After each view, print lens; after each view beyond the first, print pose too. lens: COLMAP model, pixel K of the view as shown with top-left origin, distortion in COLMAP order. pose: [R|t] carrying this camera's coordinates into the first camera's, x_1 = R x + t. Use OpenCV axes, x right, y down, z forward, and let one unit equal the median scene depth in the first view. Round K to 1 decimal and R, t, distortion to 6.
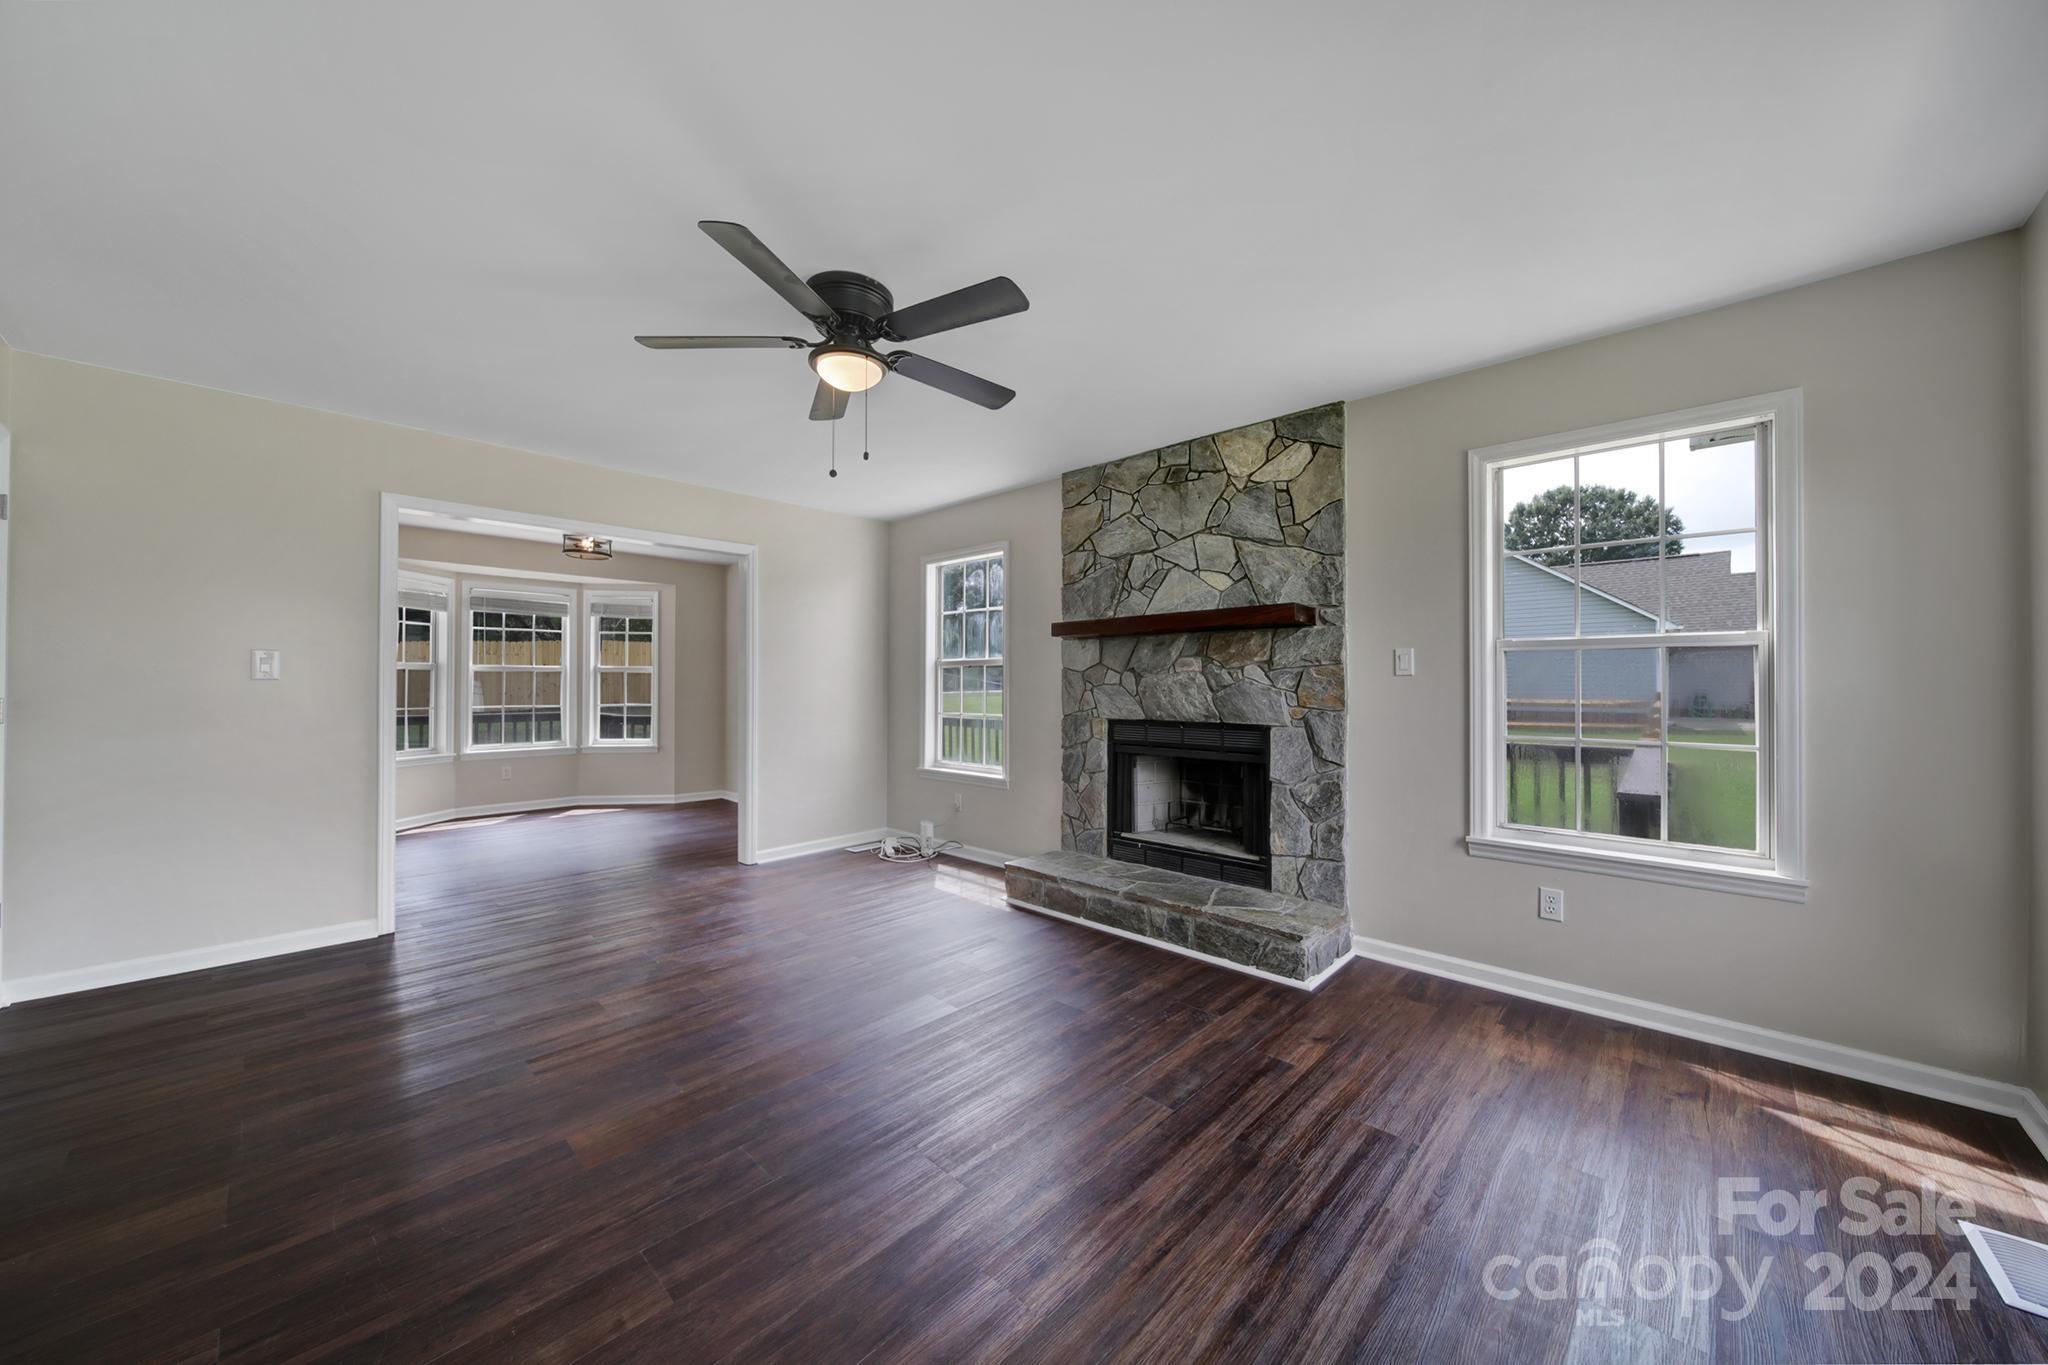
lens RADIAL K [[726.9, 0, 1021.5], [0, 726.9, 691.2], [0, 0, 1]] dist [0.000236, 0.000011]
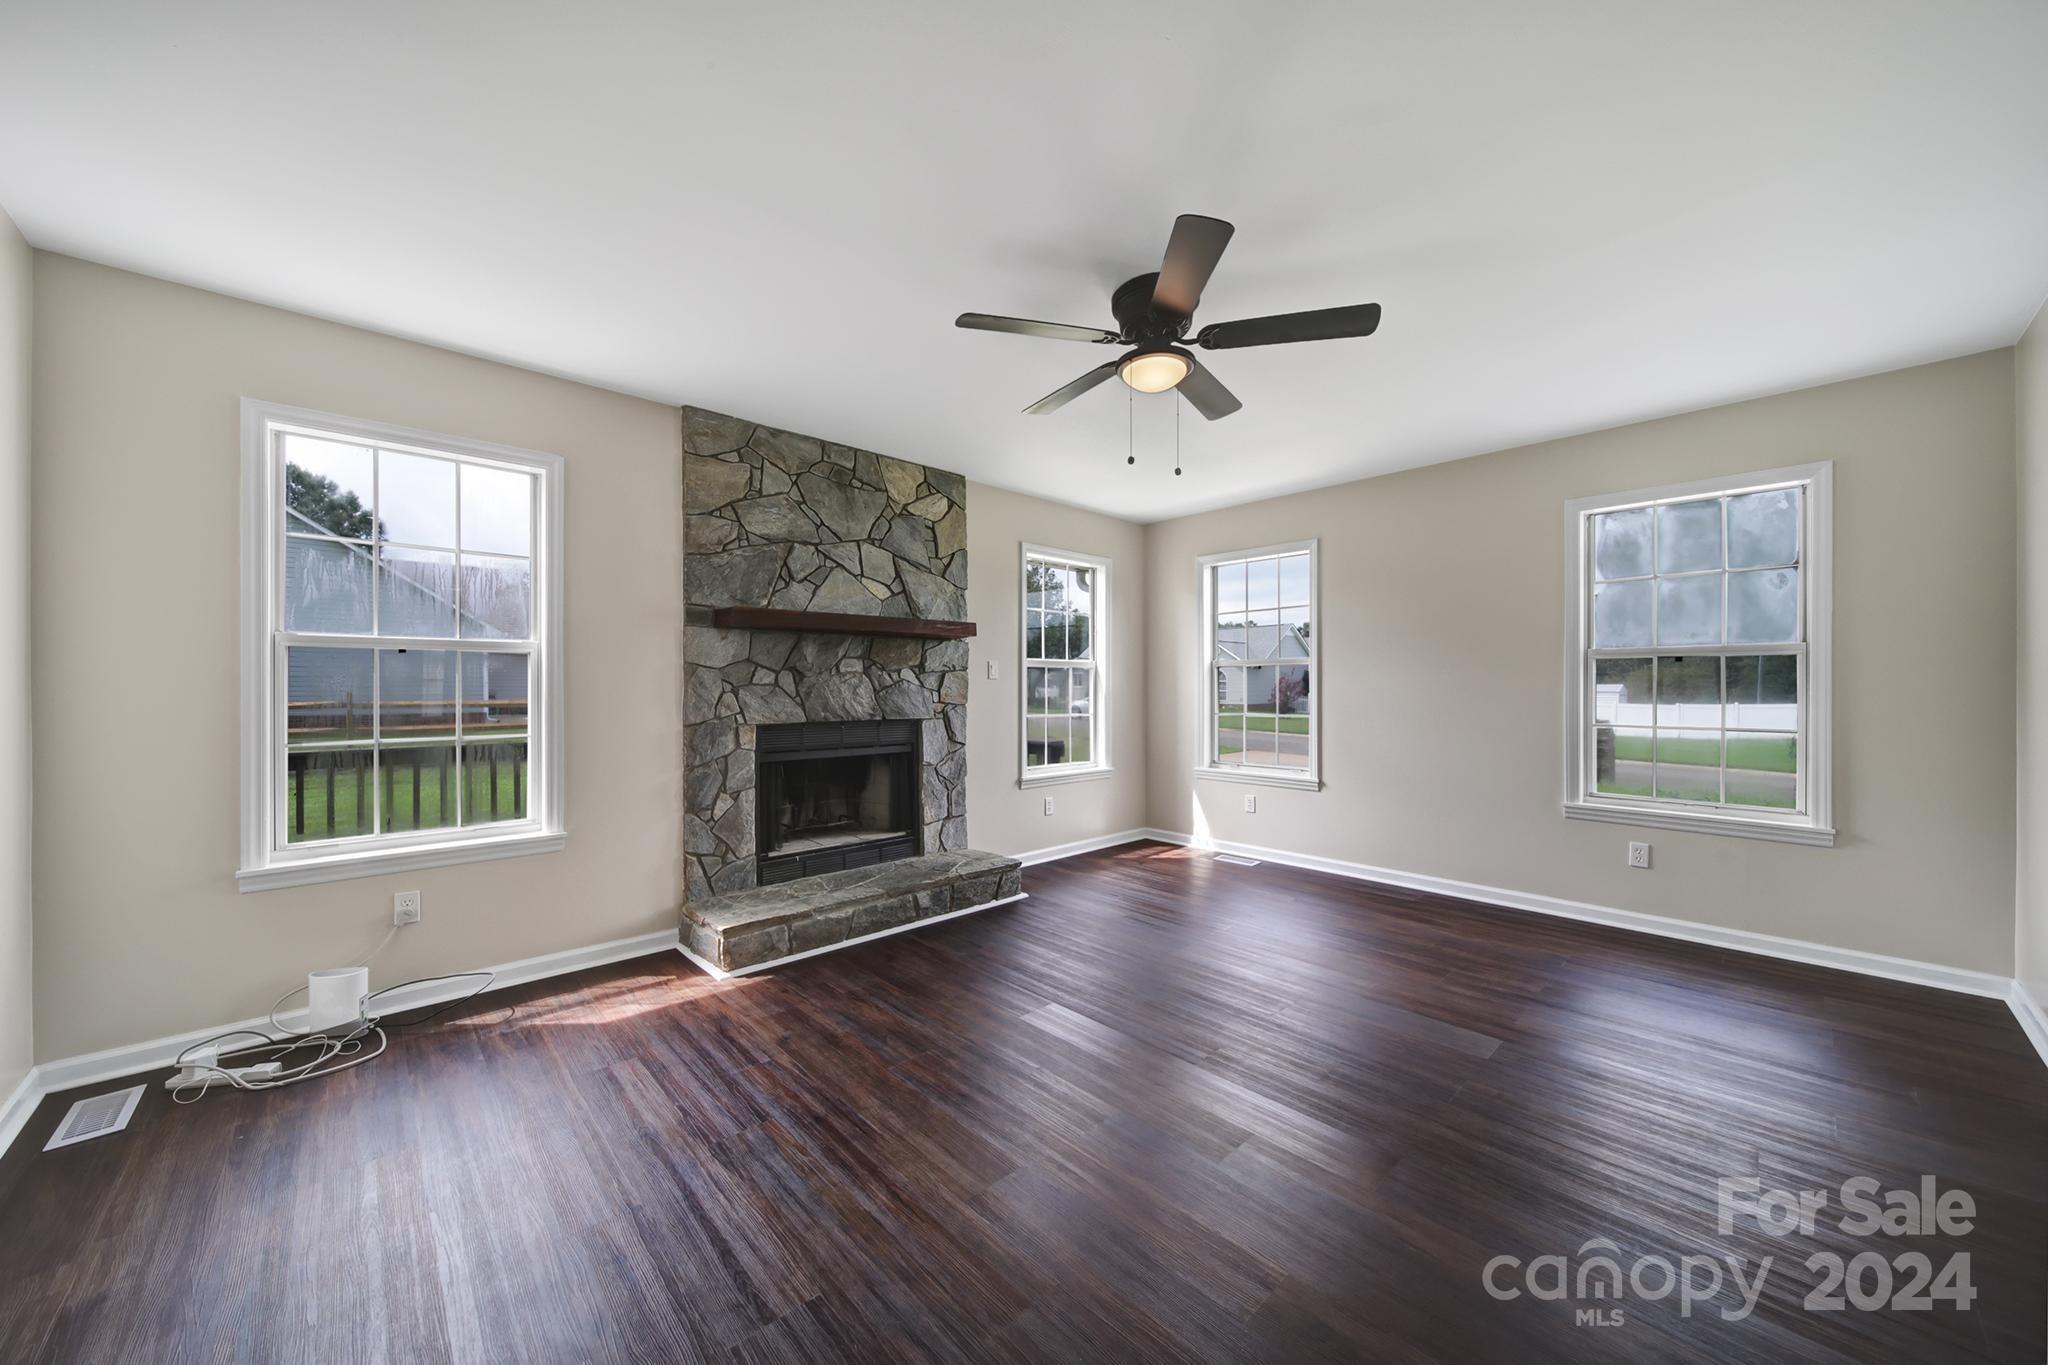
lens RADIAL K [[715.7, 0, 980.0], [0, 715.7, 708.7], [0, 0, 1]] dist [0.000124, 0.000024]
pose [[0.090251, -0.031510, 0.995420, -0.736765], [0.008996, 0.999484, 0.030823, -0.005155], [-0.995878, 0.006173, 0.090488, 0.699029]]
